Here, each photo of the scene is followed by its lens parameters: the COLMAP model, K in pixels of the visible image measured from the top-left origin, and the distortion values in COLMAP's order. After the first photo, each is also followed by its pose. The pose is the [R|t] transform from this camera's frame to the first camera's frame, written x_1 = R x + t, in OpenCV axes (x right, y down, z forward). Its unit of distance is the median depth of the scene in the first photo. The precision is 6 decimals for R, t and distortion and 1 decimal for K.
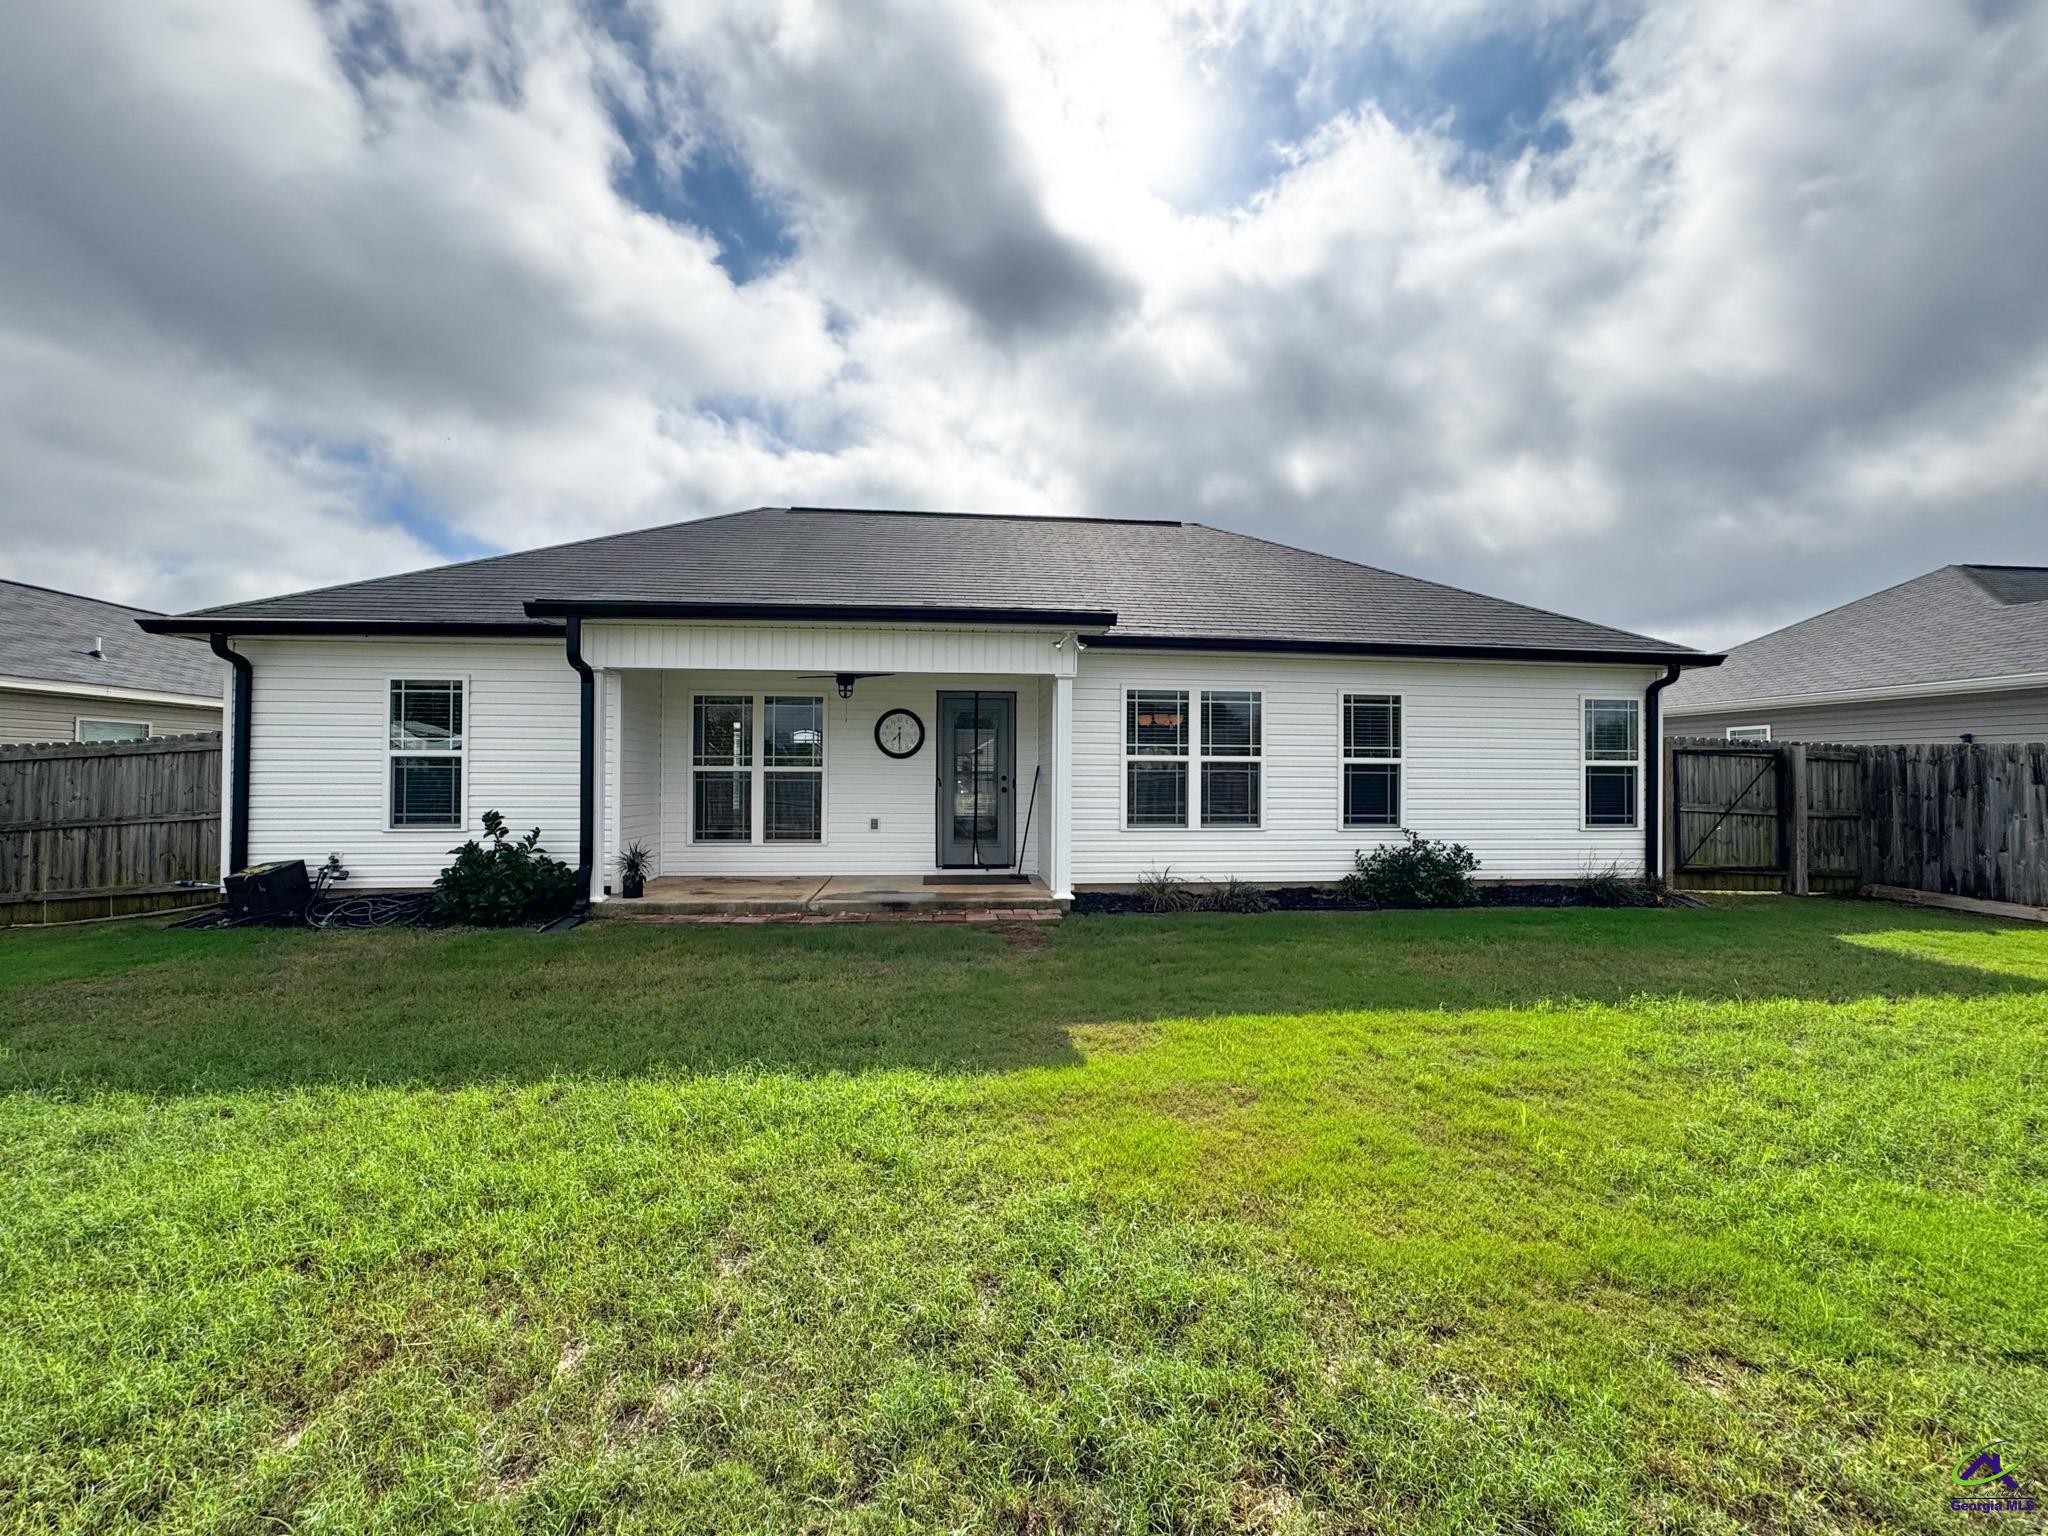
lens RADIAL K [[790.9, 0, 1154.4], [0, 790.9, 768.5], [0, 0, 1]] dist [-0.031557, 0.015211]
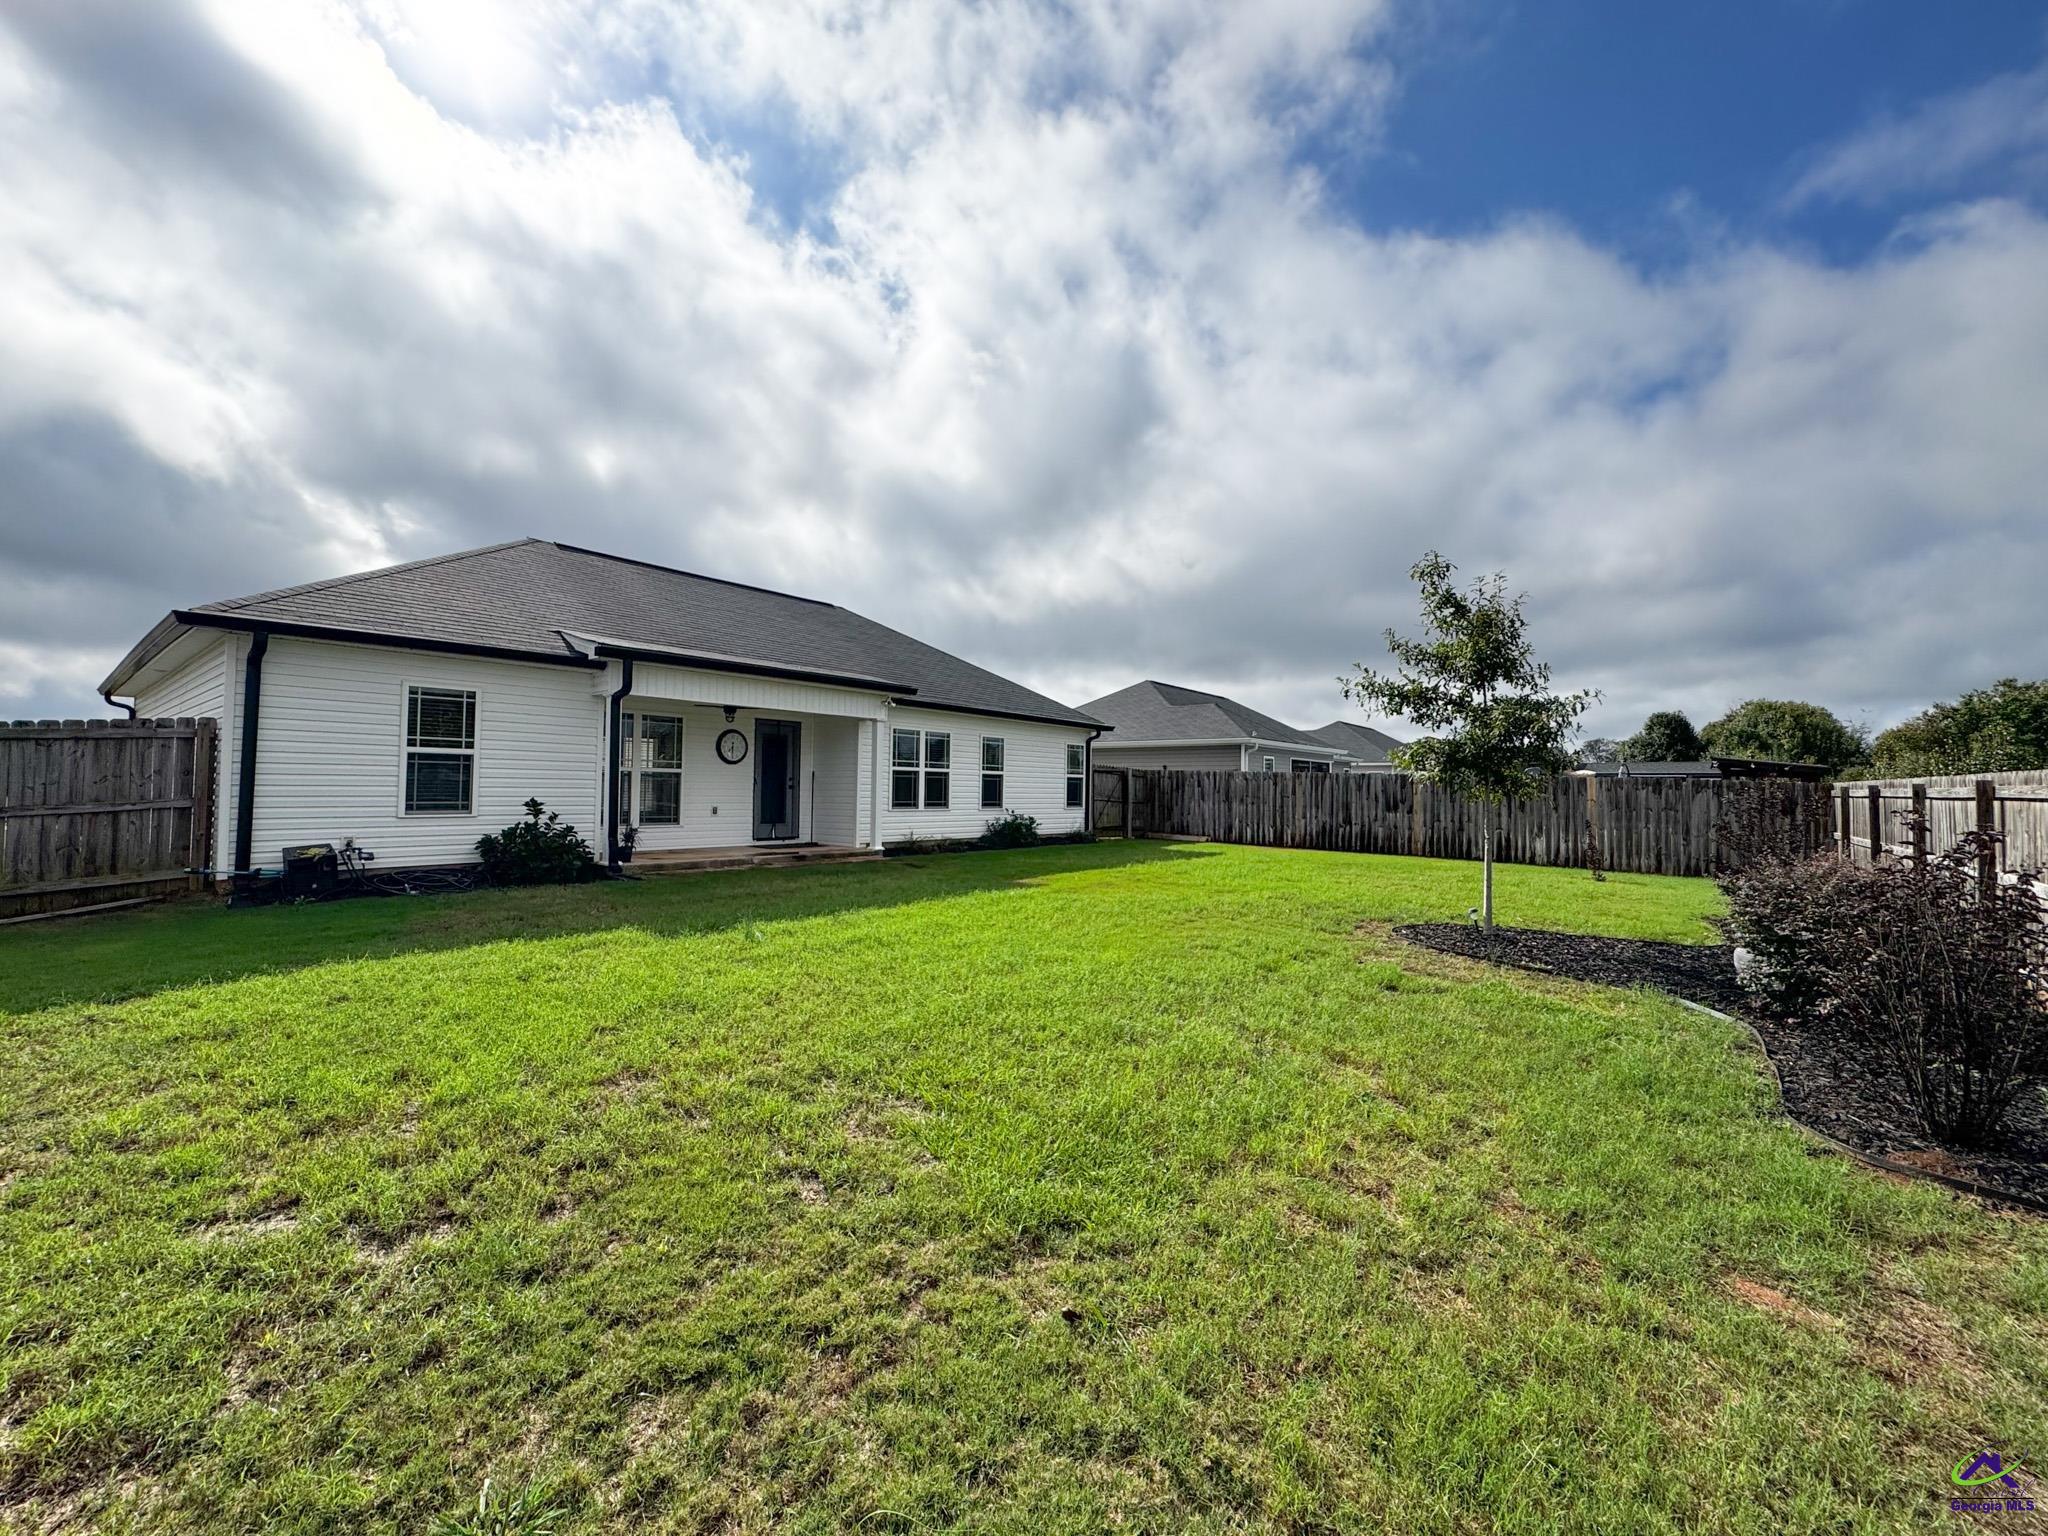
lens RADIAL K [[833.4, 0, 1022.9], [0, 833.4, 743.9], [0, 0, 1]] dist [-0.056526, 0.026124]
pose [[0.705928, 0.043339, 0.706956, -1.051196], [-0.015657, 0.998837, -0.045599, 0.011007], [-0.708111, 0.021121, 0.705786, -0.439775]]
